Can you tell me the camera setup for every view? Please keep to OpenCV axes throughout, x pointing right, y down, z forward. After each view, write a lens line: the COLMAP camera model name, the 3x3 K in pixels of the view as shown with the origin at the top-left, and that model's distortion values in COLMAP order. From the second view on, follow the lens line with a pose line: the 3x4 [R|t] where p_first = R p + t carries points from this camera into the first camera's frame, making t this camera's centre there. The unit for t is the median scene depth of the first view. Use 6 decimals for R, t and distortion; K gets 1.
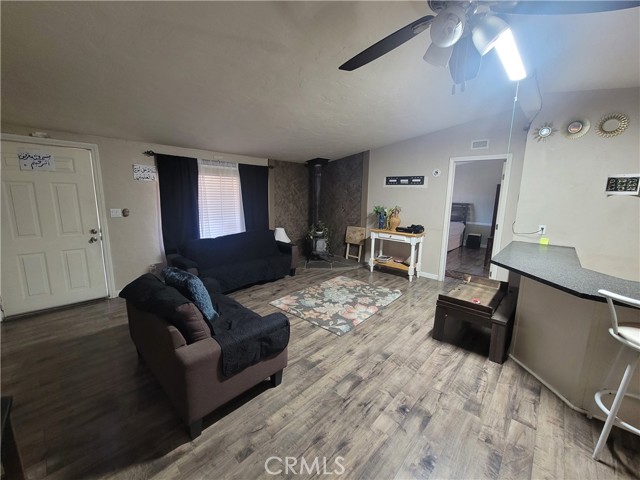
lens RADIAL K [[260.1, 0, 321.9], [0, 260.1, 237.5], [0, 0, 1]] dist [0.002431, -0.000452]
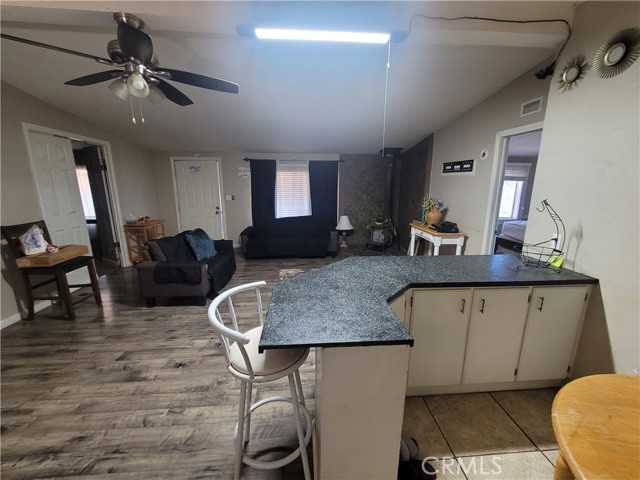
lens RADIAL K [[260.1, 0, 321.2], [0, 260.1, 235.5], [0, 0, 1]] dist [0.002431, -0.000452]
pose [[0.729576, 0.121509, -0.673019, 0.787491], [-0.103816, 0.992363, 0.066625, -0.025324], [0.675974, 0.021262, 0.736618, 0.176259]]
